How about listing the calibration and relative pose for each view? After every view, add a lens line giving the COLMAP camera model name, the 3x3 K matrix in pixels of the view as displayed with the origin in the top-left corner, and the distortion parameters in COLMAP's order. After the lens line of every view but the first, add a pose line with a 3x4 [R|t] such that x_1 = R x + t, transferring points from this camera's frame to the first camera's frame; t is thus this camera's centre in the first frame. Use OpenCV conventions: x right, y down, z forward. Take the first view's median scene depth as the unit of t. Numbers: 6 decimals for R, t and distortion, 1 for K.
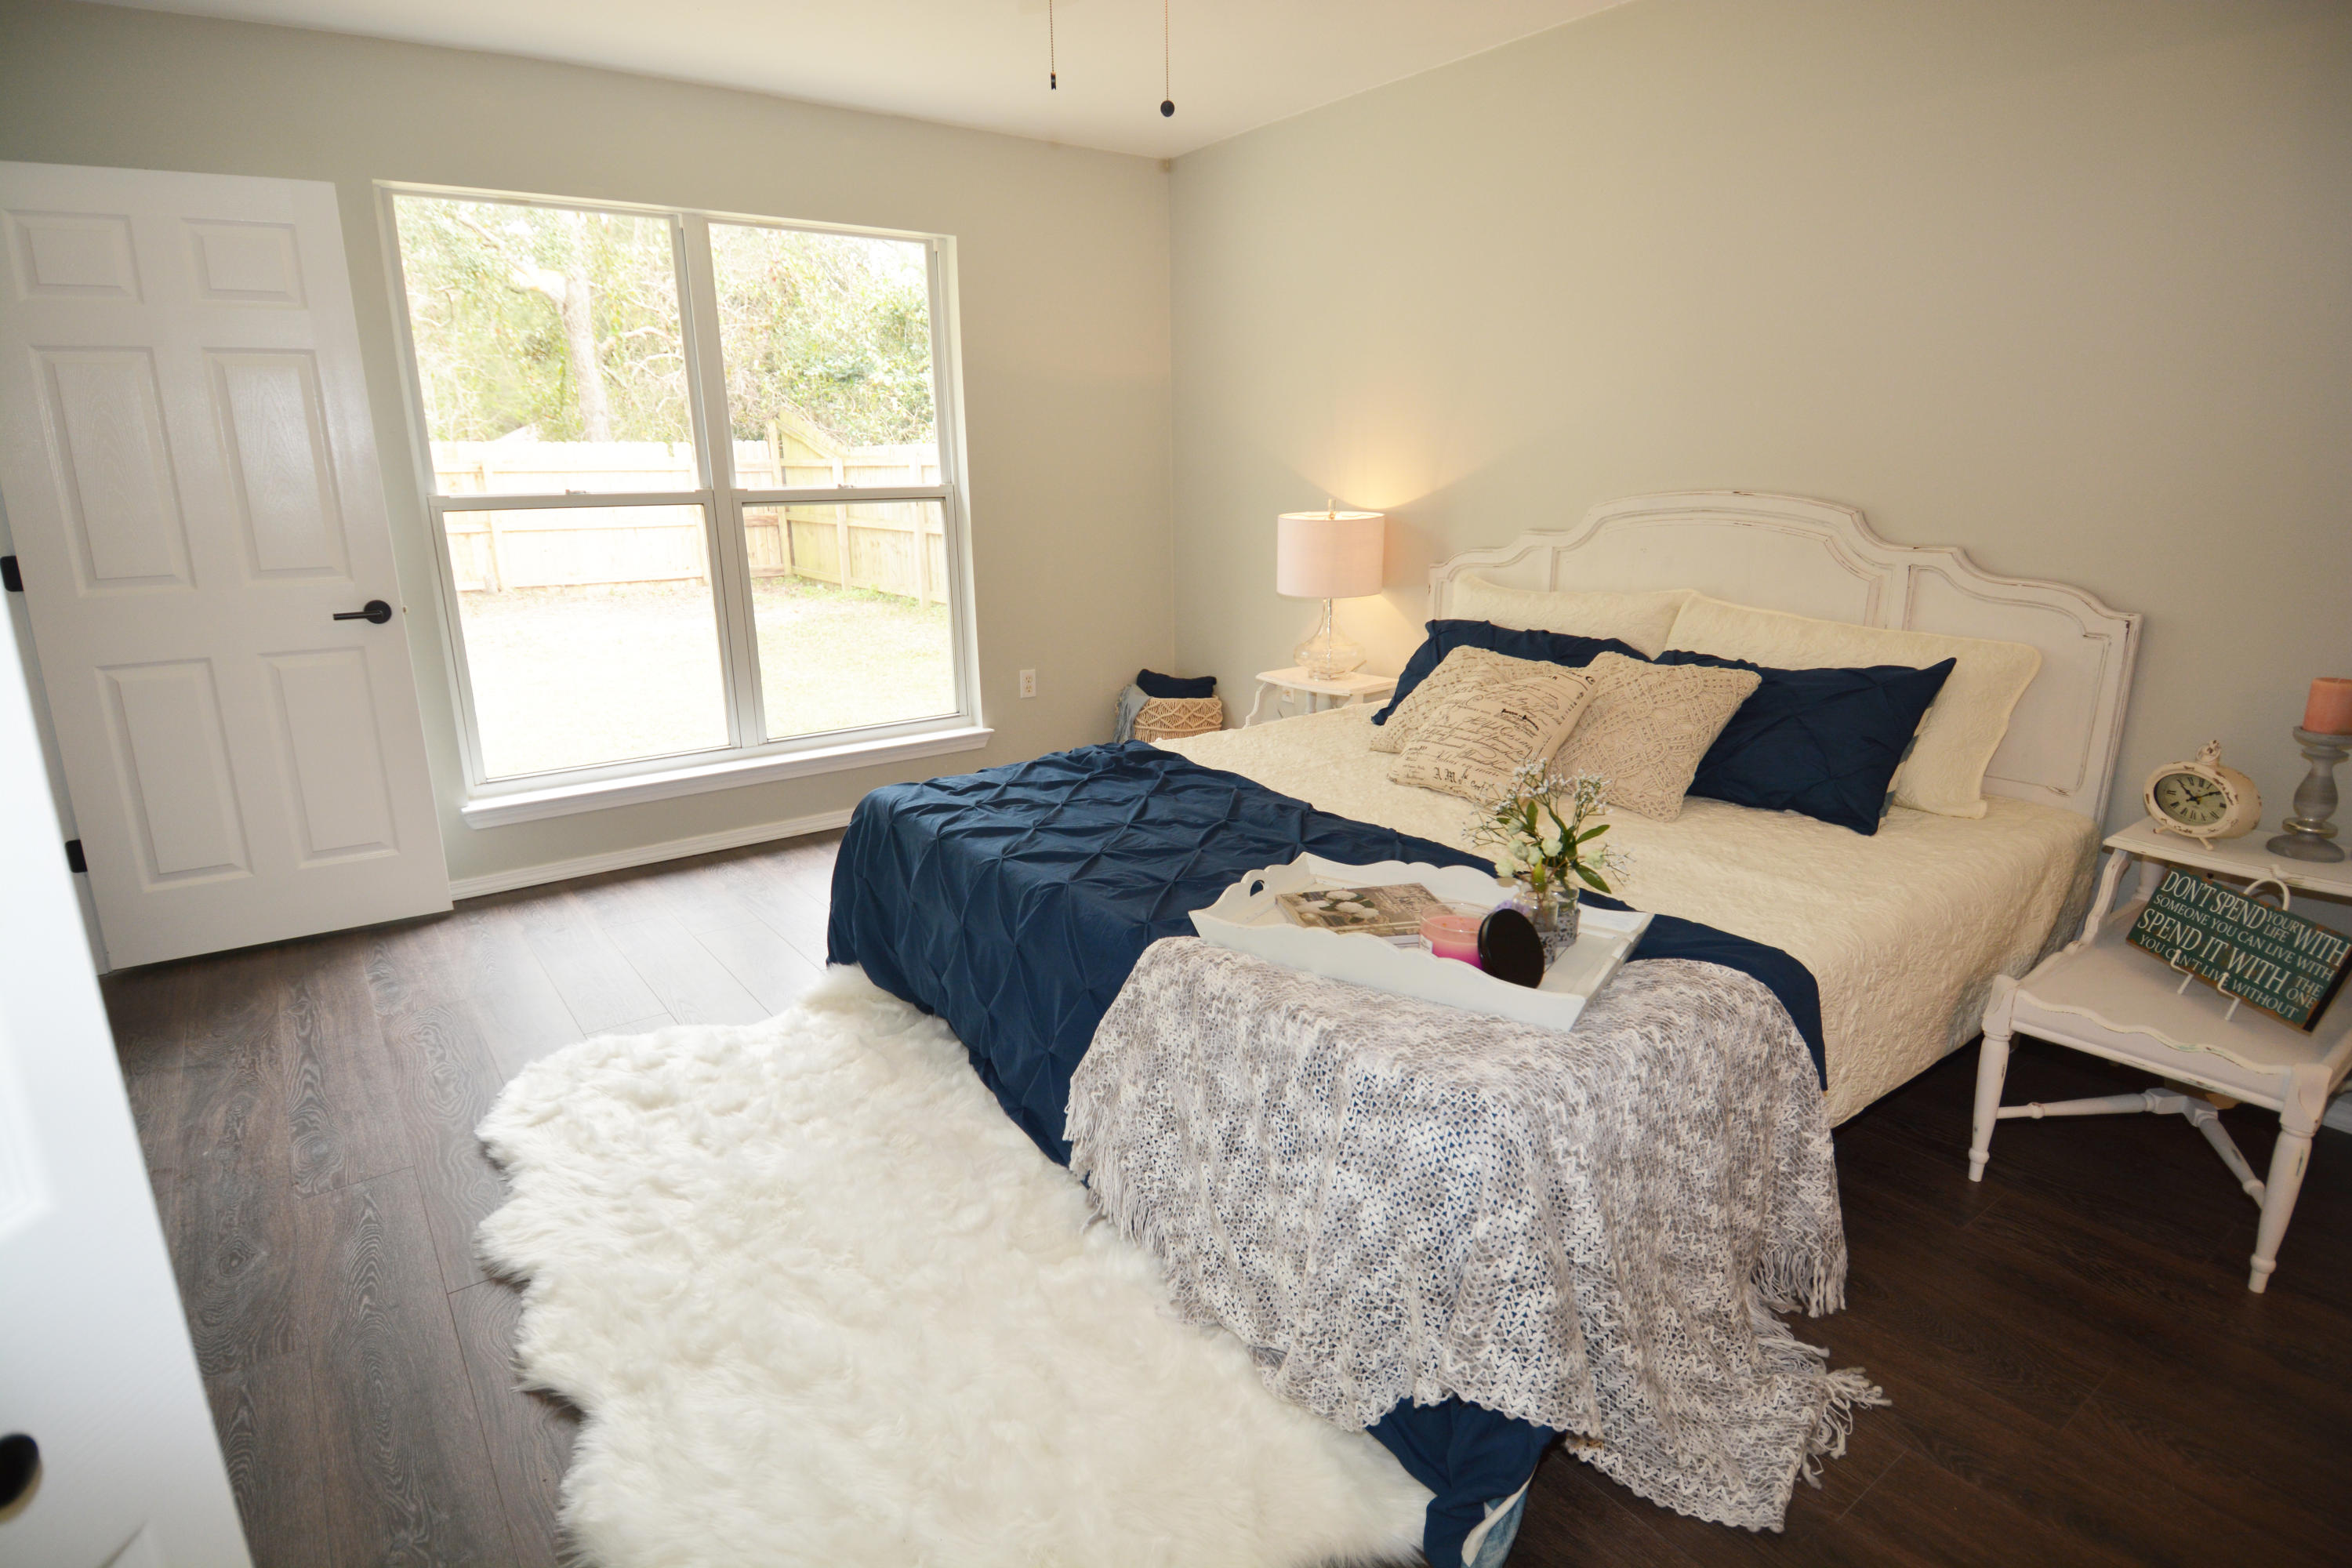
lens RADIAL K [[1225.9, 0, 1163.1], [0, 1225.9, 786.5], [0, 0, 1]] dist [0.002485, -0.000224]
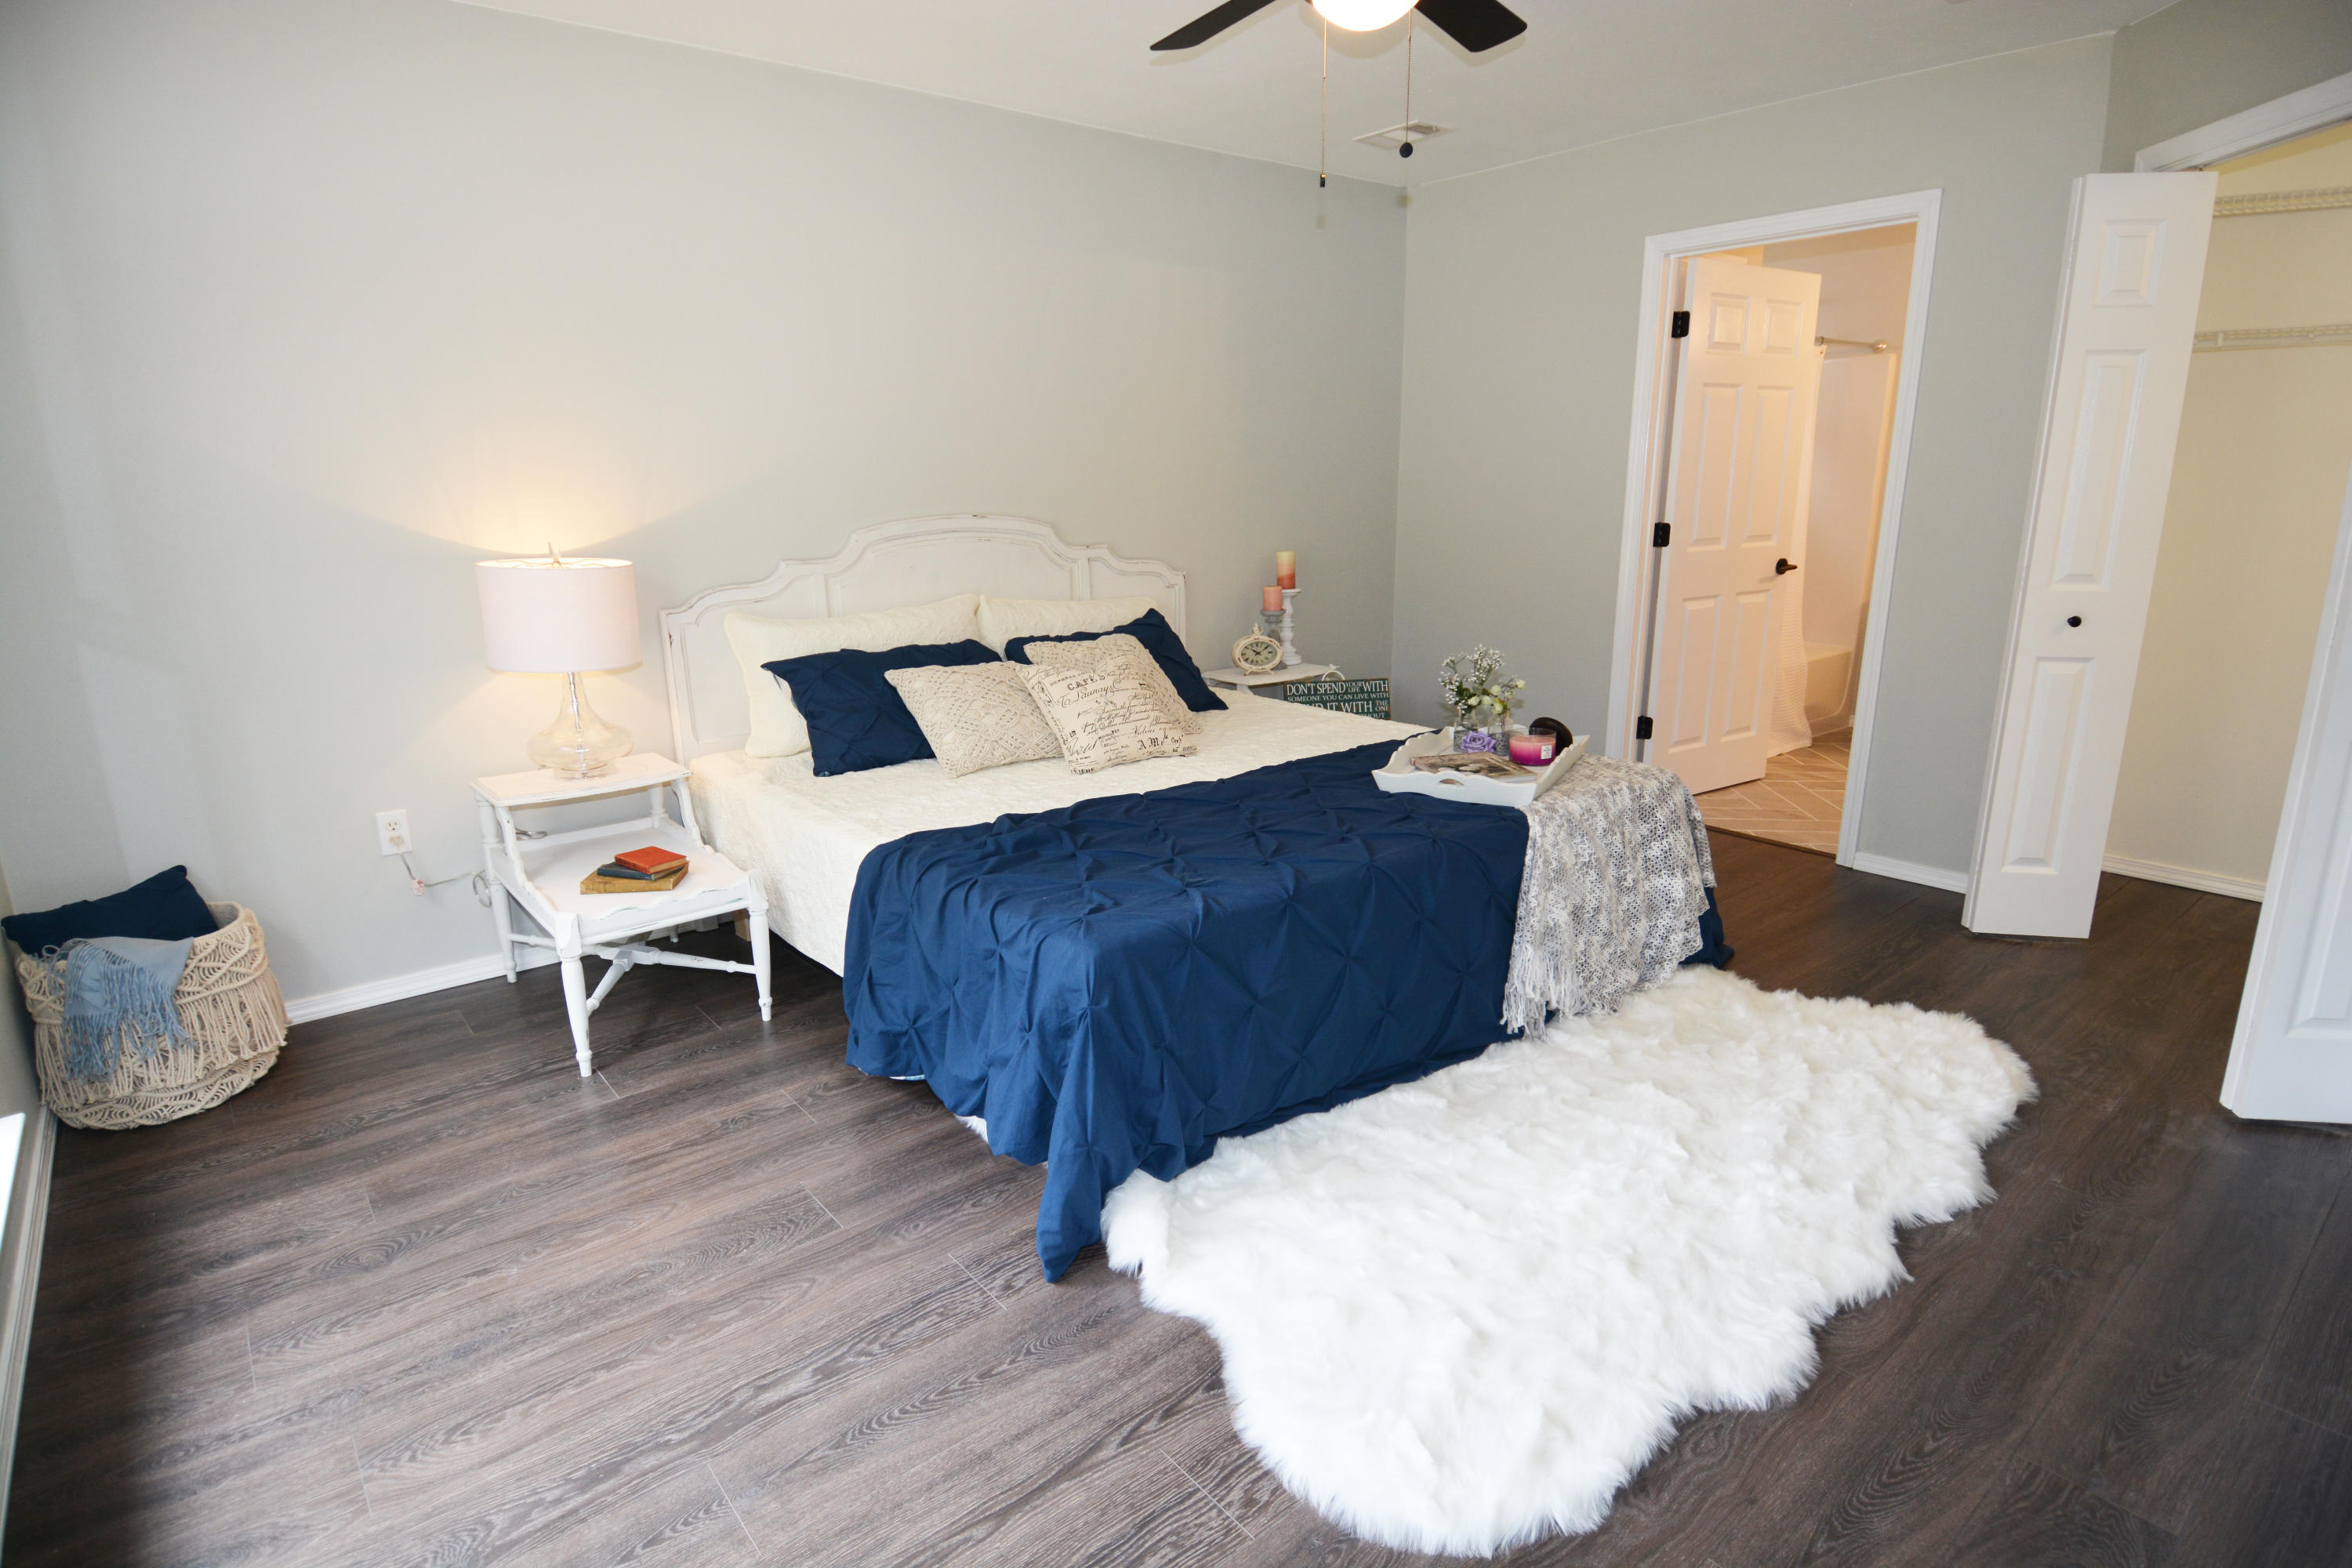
lens RADIAL K [[1225.9, 0, 1165.1], [0, 1225.9, 772.3], [0, 0, 1]] dist [0.002485, -0.000224]
pose [[-0.047680, -0.217376, 0.974923, -0.939106], [0.268215, 0.937401, 0.222127, -0.242045], [-0.962178, 0.272080, 0.013608, 0.954362]]
